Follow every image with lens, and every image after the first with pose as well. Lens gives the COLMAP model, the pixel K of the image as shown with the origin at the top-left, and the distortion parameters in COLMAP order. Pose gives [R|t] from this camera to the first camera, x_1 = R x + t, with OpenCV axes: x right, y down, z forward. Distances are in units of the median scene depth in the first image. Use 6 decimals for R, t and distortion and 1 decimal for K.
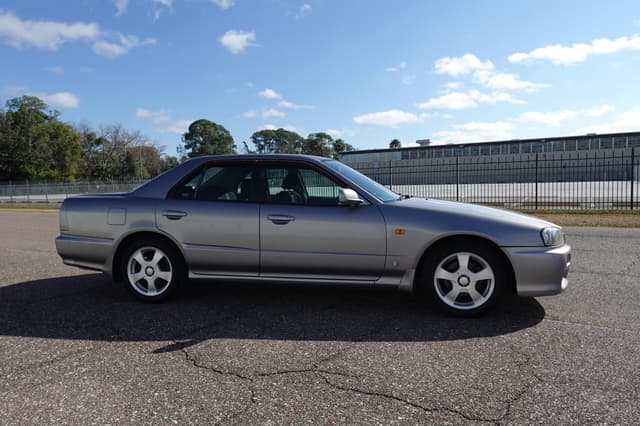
lens RADIAL K [[412.6, 0, 313.9], [0, 412.6, 214.4], [0, 0, 1]] dist [-0.002366, 0.000778]
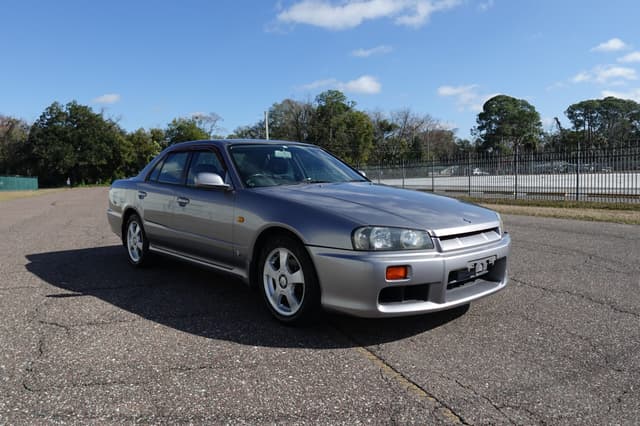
lens RADIAL K [[453.3, 0, 310.6], [0, 453.3, 213.1], [0, 0, 1]] dist [-0.003956, 0.000542]
pose [[0.796647, 0.054604, -0.601973, 0.831974], [-0.041791, 0.998504, 0.035267, -0.012555], [0.602998, -0.002938, 0.797737, 0.250289]]
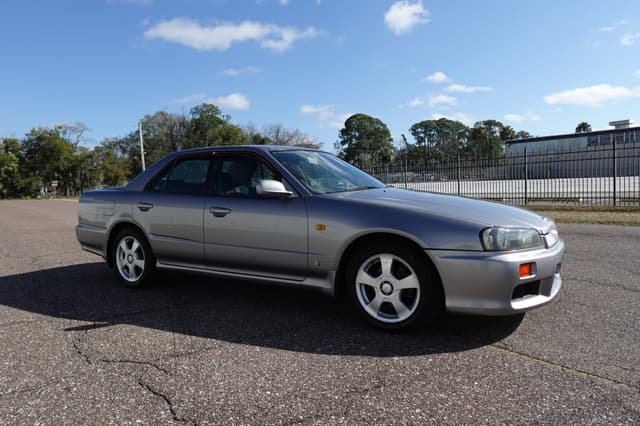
lens RADIAL K [[433.4, 0, 311.5], [0, 433.4, 213.8], [0, 0, 1]] dist [-0.001897, 0.001446]
pose [[0.932868, 0.014366, -0.359932, 0.461979], [-0.012319, 0.999892, 0.007980, 0.005225], [0.360008, -0.003010, 0.932945, 0.112330]]
